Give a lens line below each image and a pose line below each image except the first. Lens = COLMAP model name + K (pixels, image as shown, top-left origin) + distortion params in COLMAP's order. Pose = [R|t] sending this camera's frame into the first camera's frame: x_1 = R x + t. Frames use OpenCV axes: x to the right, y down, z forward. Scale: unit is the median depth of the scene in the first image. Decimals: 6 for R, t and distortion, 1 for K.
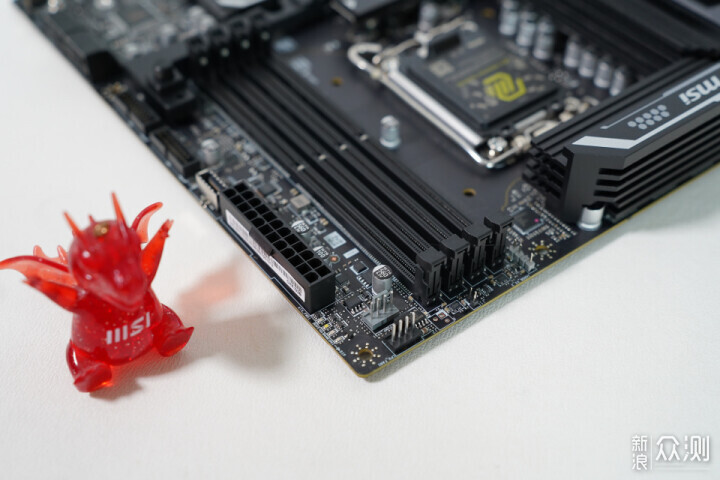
lens RADIAL K [[1015.4, 0, 360.0], [0, 1015.4, 240.0], [0, 0, 1]] dist [0.141172, -0.012253]
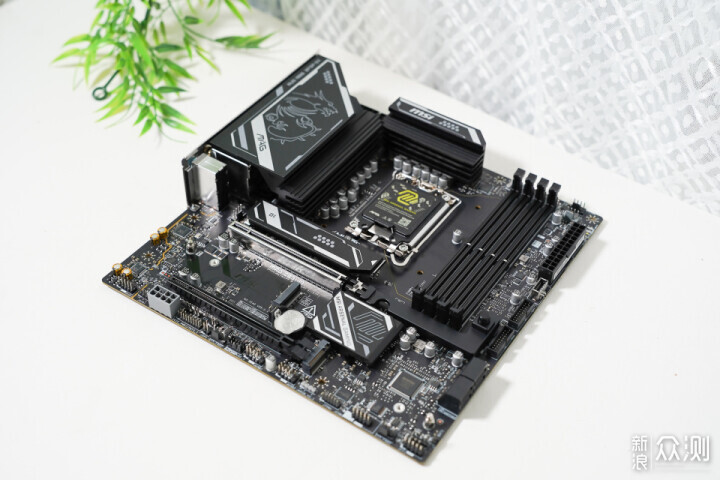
lens RADIAL K [[1015.4, 0, 360.0], [0, 1015.4, 240.0], [0, 0, 1]] dist [0.141172, -0.012253]
pose [[-0.327091, -0.670142, 0.666275, -1.213478], [0.662299, 0.340357, 0.667471, -1.535890], [-0.674071, 0.659596, 0.332506, 0.520141]]
